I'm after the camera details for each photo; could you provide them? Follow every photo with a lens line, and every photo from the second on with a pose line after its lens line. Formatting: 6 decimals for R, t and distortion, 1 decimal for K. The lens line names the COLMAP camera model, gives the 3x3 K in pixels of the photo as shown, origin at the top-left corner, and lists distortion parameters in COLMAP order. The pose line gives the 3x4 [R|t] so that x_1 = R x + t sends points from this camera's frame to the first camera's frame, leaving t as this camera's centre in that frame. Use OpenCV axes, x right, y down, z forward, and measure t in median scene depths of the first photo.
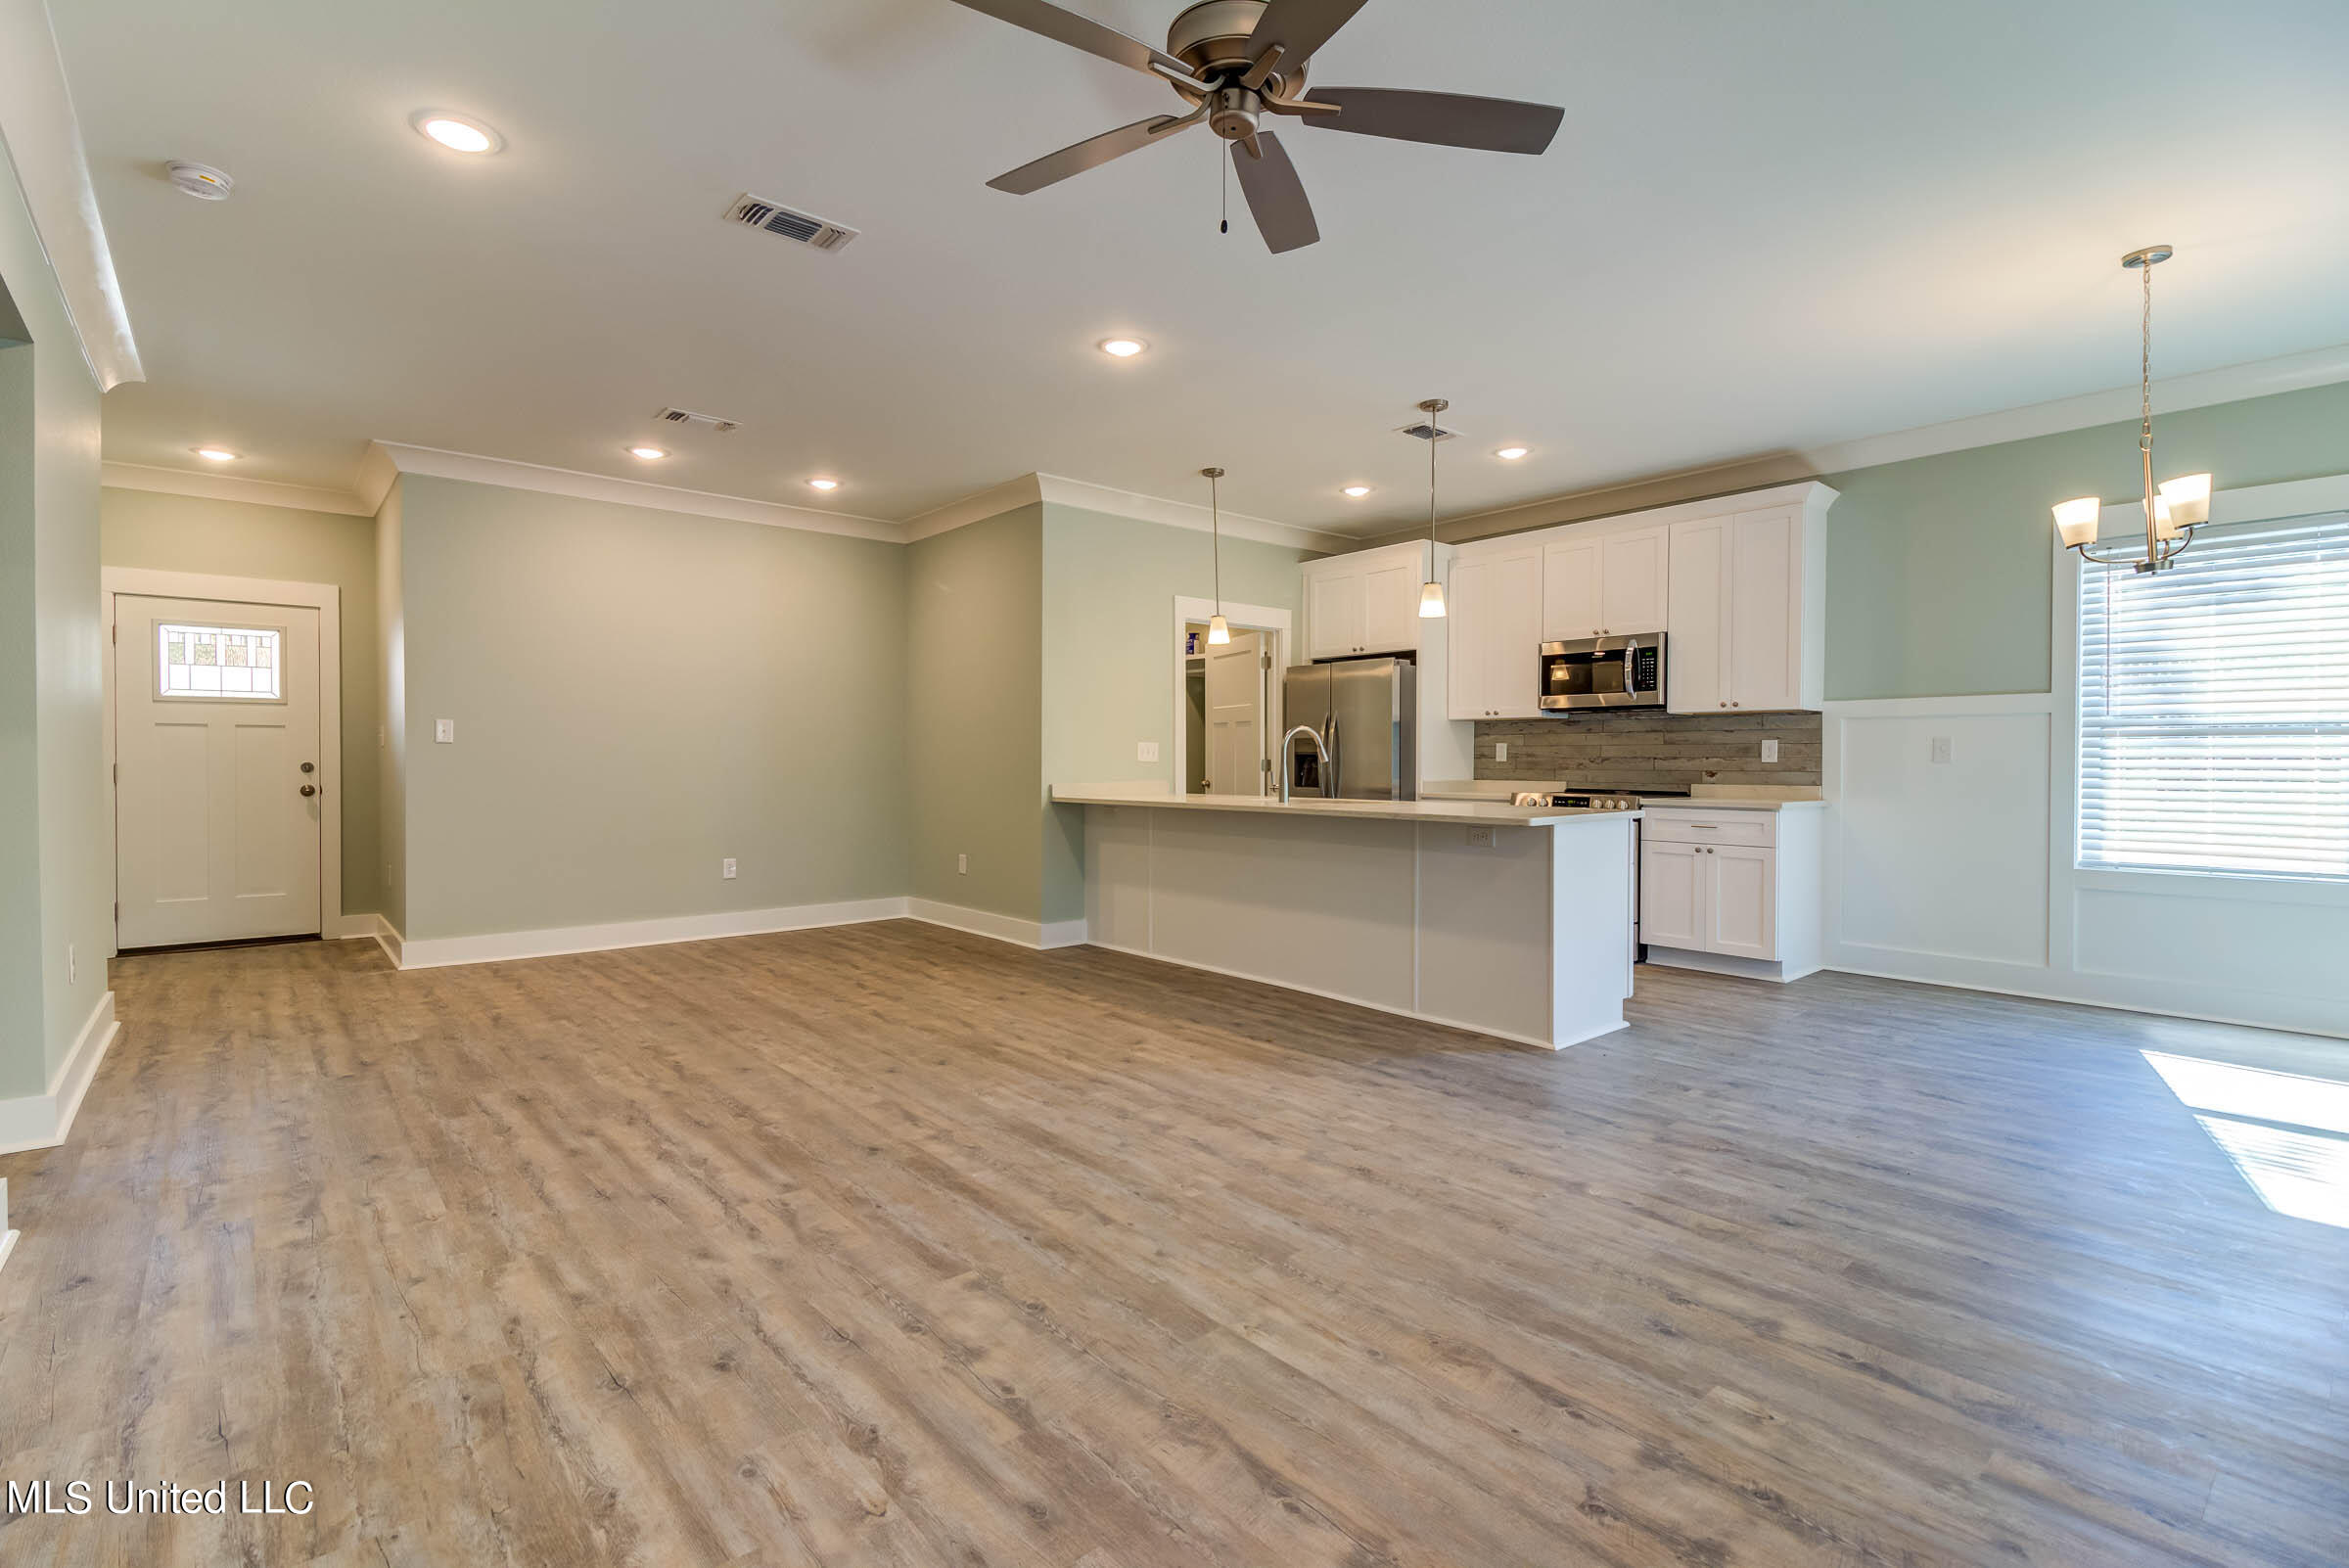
lens RADIAL K [[1070.9, 0, 1158.1], [0, 1070.9, 772.5], [0, 0, 1]] dist [0.019435, -0.013643]
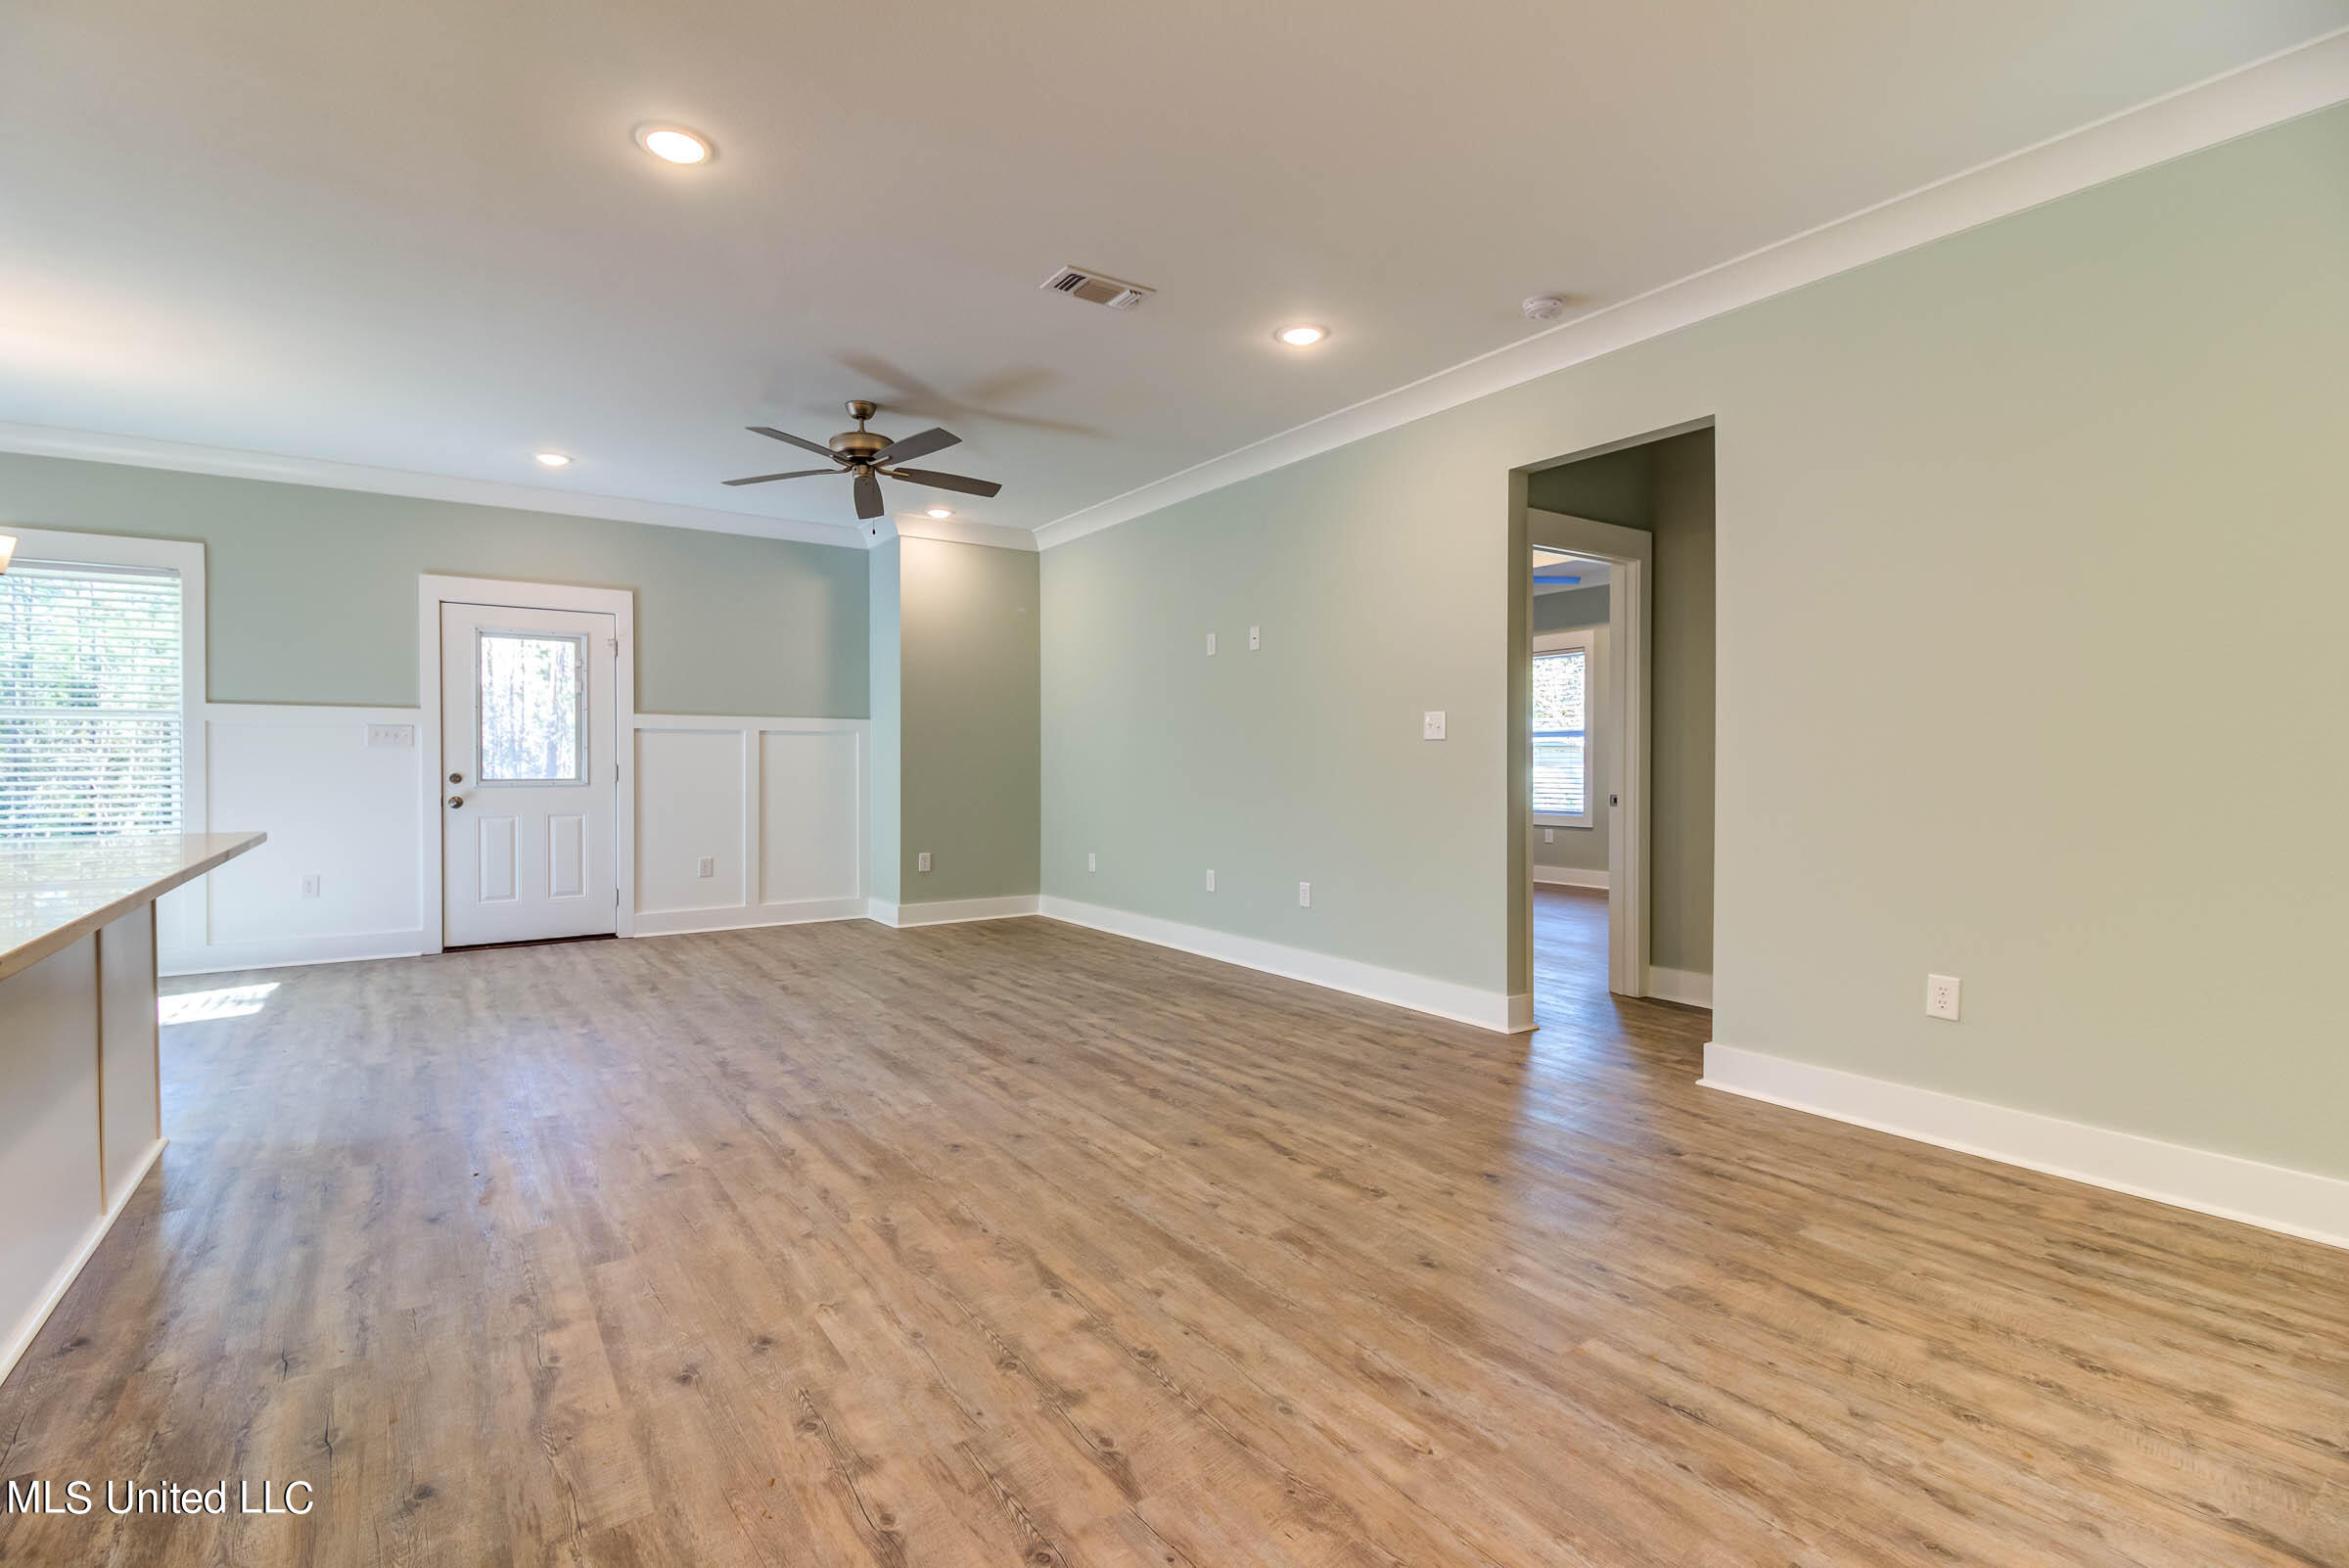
lens RADIAL K [[1070.9, 0, 1159.8], [0, 1070.9, 771.6], [0, 0, 1]] dist [0.019435, -0.013643]
pose [[-0.994411, -0.001487, 0.105569, -0.410470], [0.000998, 0.999724, 0.023482, -0.021826], [-0.105574, 0.023456, -0.994135, 1.670091]]
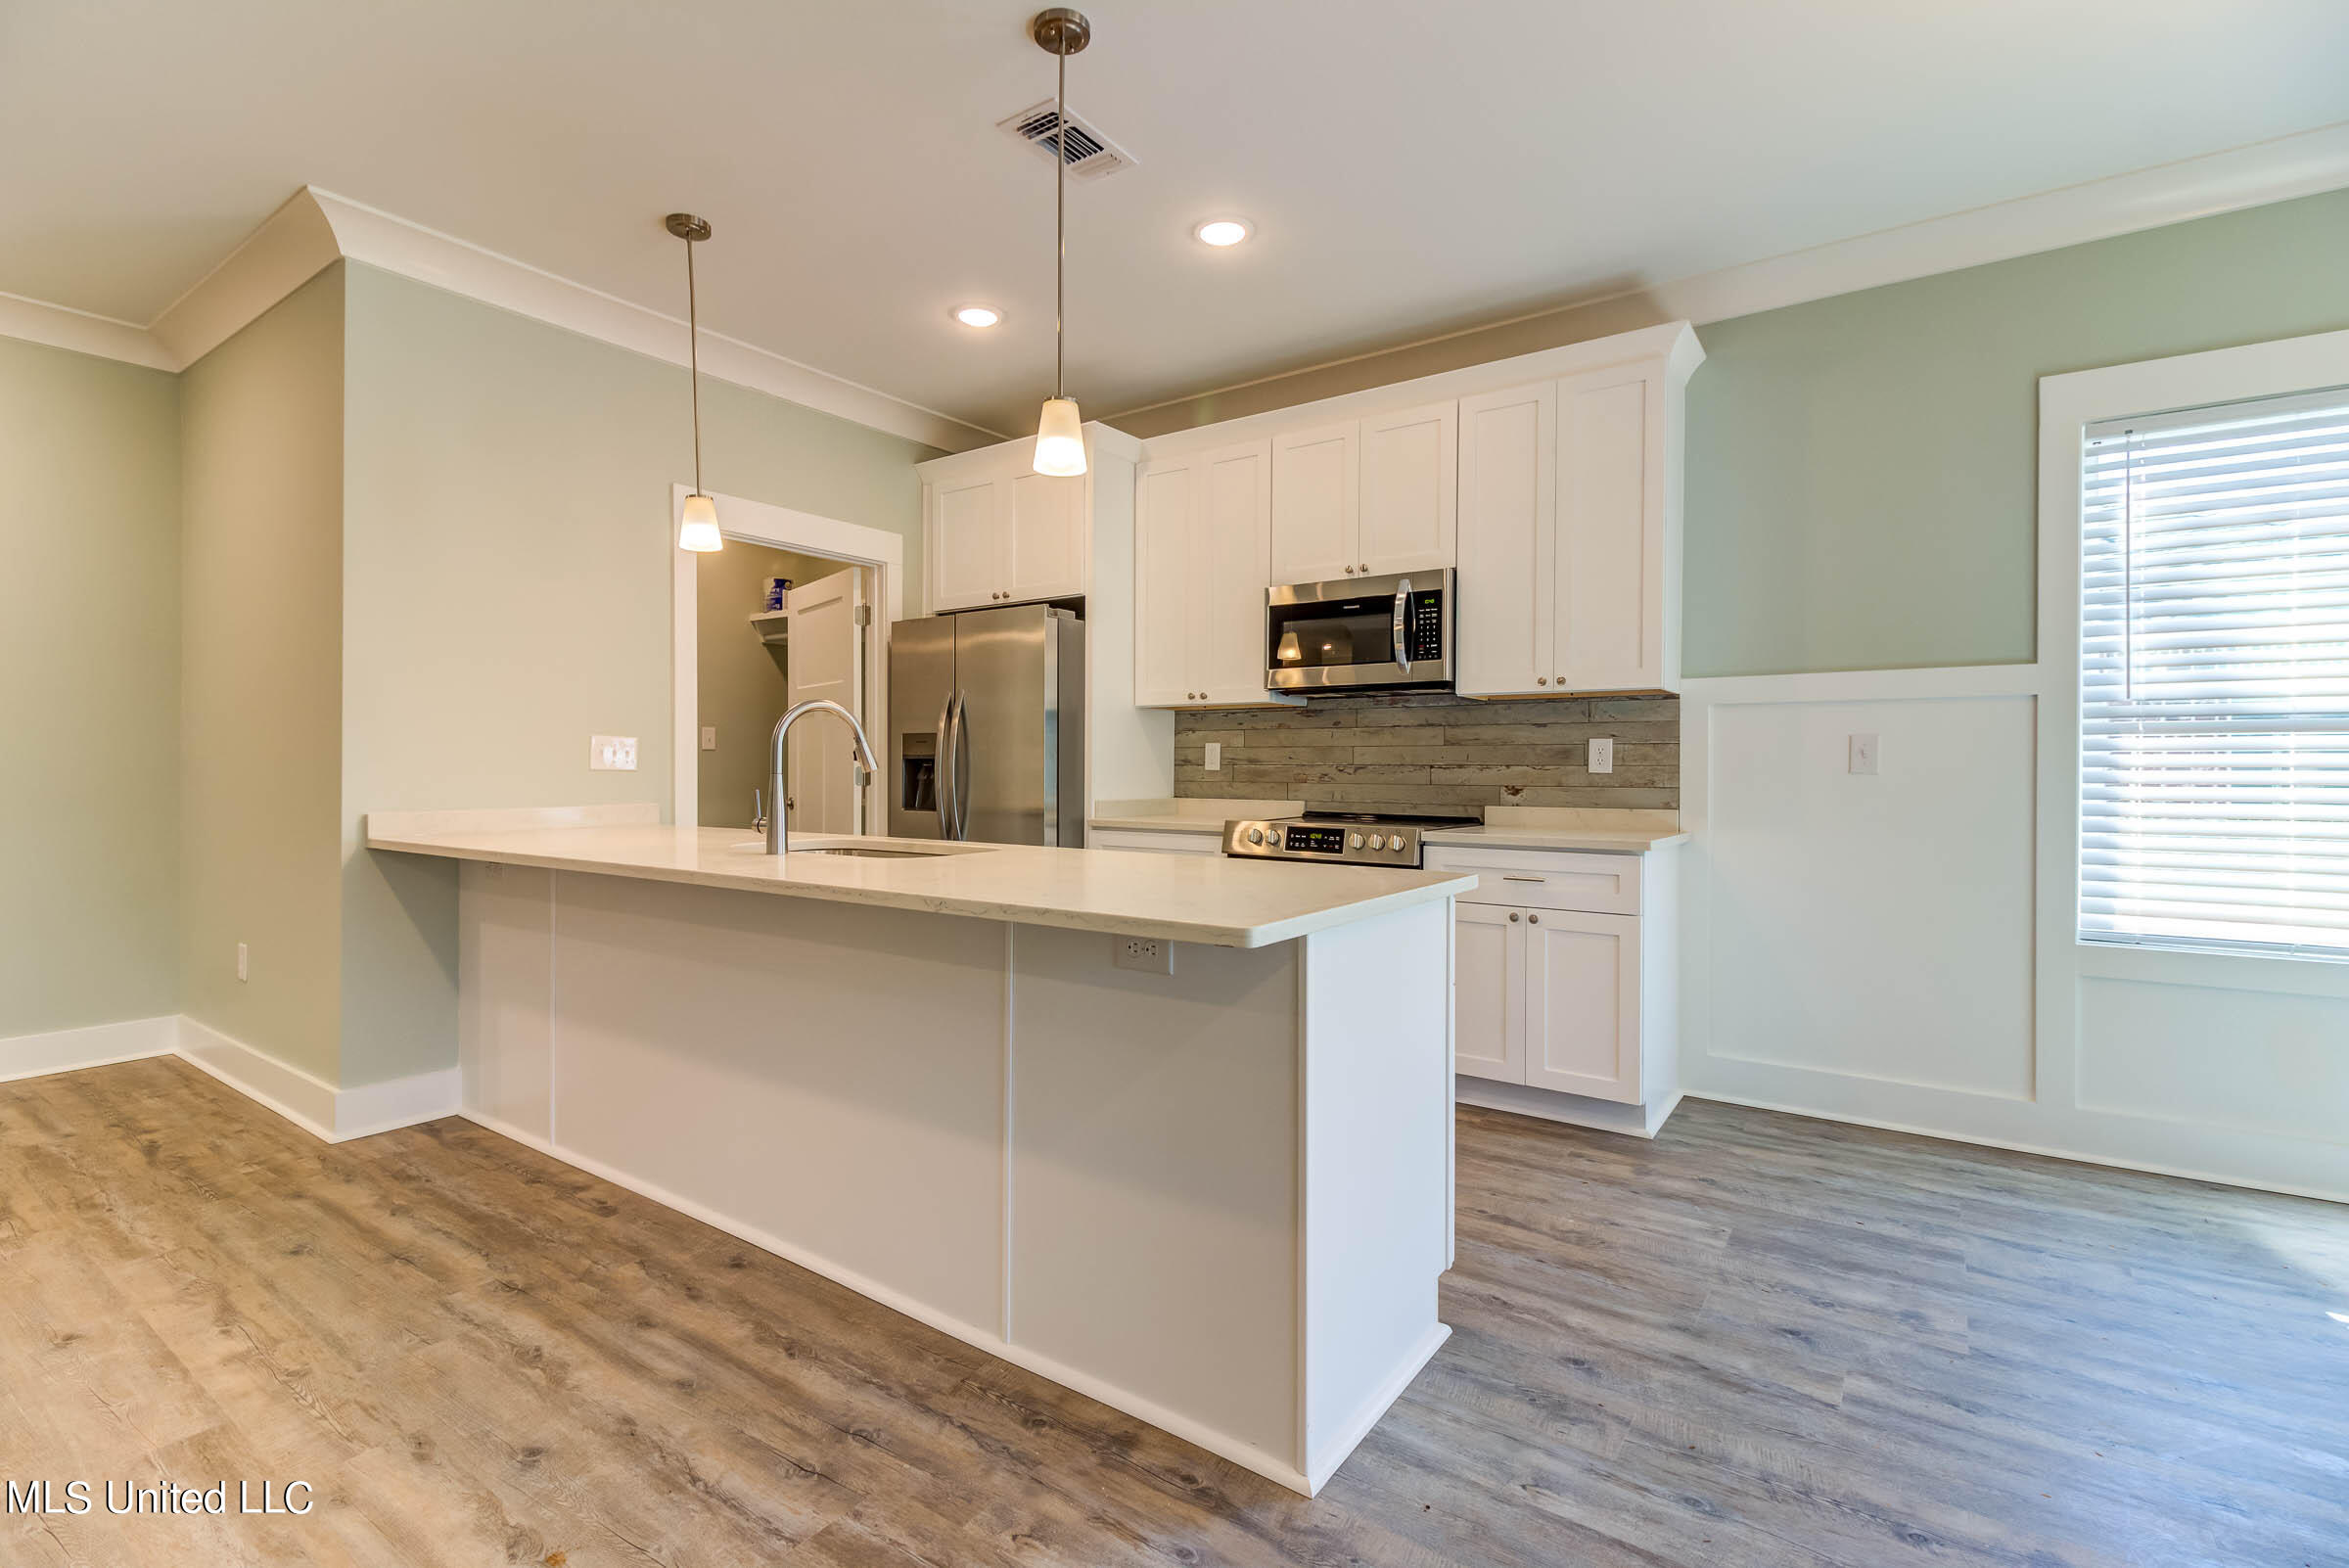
lens RADIAL K [[1070.9, 0, 1159.6], [0, 1070.9, 770.0], [0, 0, 1]] dist [0.019435, -0.013643]
pose [[0.970104, 0.001825, 0.242683, 0.216314], [0.000393, 0.999959, -0.009090, -0.007729], [-0.242690, 0.008913, 0.970063, 0.618299]]
